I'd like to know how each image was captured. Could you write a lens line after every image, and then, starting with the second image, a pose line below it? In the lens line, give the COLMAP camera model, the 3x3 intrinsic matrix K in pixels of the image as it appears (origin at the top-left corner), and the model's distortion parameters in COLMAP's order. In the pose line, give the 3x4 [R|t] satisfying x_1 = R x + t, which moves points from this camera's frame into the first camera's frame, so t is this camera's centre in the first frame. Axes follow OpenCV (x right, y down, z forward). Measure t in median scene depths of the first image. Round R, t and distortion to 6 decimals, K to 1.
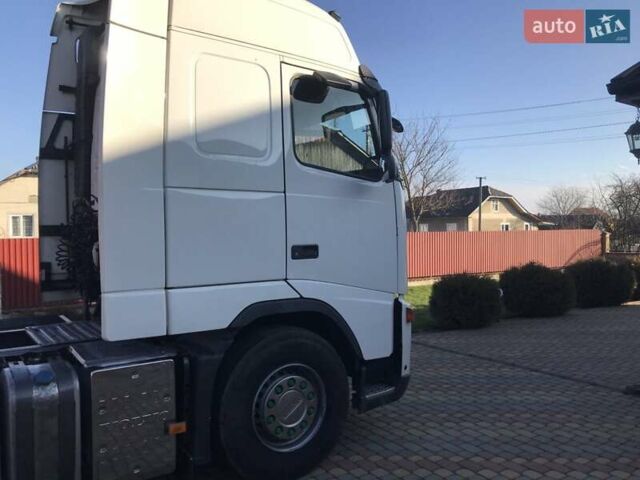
lens RADIAL K [[512.3, 0, 318.5], [0, 512.3, 235.7], [0, 0, 1]] dist [0.009354, 0.004480]
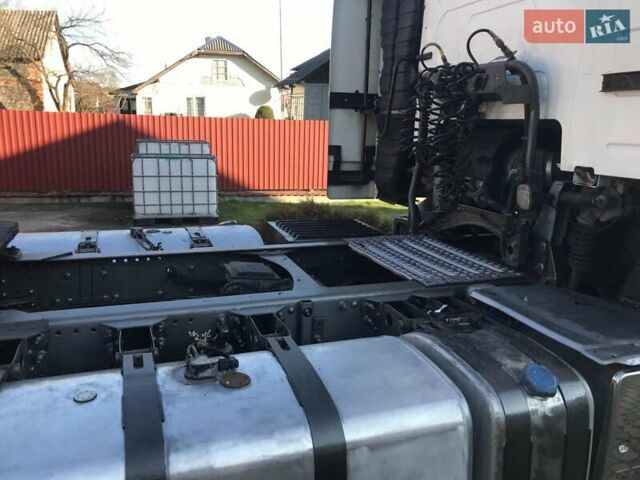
lens RADIAL K [[512.9, 0, 314.3], [0, 512.9, 241.6], [0, 0, 1]] dist [0.003145, -0.004884]
pose [[0.960974, 0.099893, -0.257975, -0.462927], [-0.041576, 0.974088, 0.222314, 0.030998], [0.273498, -0.202913, 0.940226, 0.365285]]
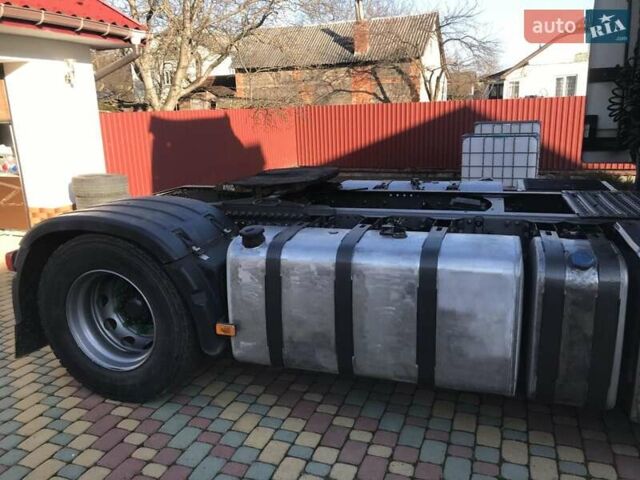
lens RADIAL K [[512.3, 0, 318.5], [0, 512.3, 235.7], [0, 0, 1]] dist [0.009354, 0.004480]
pose [[0.577595, 0.185544, -0.794958, -0.117842], [0.024230, 0.969501, 0.243887, 0.034556], [0.815964, -0.160130, 0.555483, 0.195031]]
